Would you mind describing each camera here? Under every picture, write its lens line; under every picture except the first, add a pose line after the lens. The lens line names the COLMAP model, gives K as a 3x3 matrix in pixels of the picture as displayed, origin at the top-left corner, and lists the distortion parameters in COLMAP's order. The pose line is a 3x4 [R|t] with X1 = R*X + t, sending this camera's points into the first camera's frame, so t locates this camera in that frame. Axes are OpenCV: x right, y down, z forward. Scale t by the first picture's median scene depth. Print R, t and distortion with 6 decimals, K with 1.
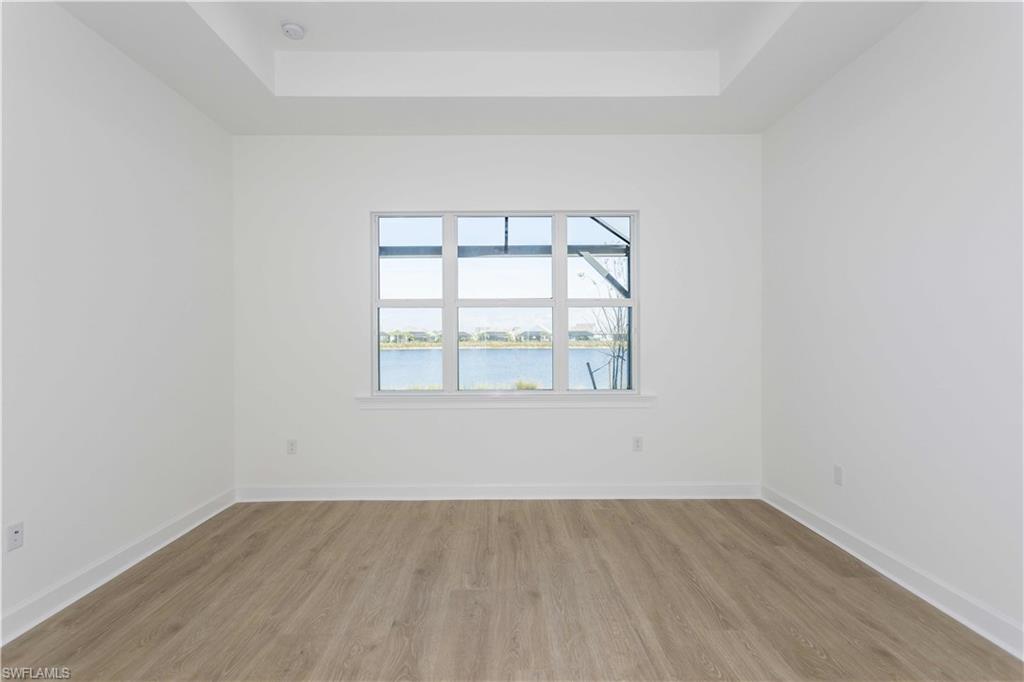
lens RADIAL K [[487.8, 0, 511.0], [0, 487.8, 338.8], [0, 0, 1]] dist [0.003655, -0.000034]
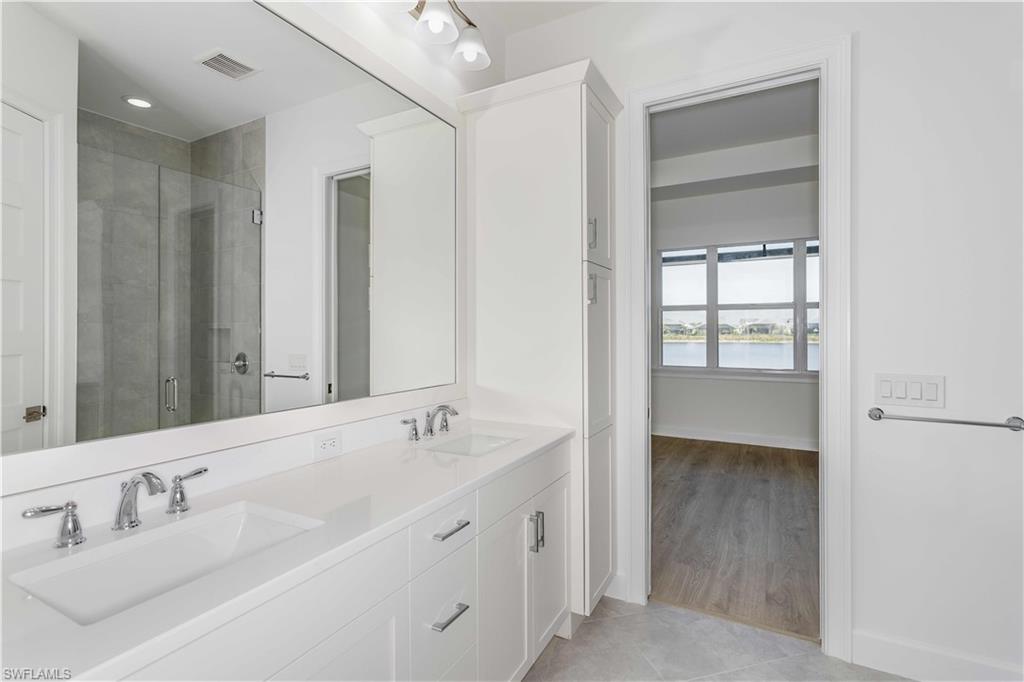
lens RADIAL K [[487.8, 0, 508.8], [0, 487.8, 330.4], [0, 0, 1]] dist [0.003655, -0.000034]
pose [[0.870522, 0.003003, -0.492121, 0.061594], [-0.003838, 0.999992, -0.000688, 0.000784], [0.492115, 0.002488, 0.870527, -0.545340]]
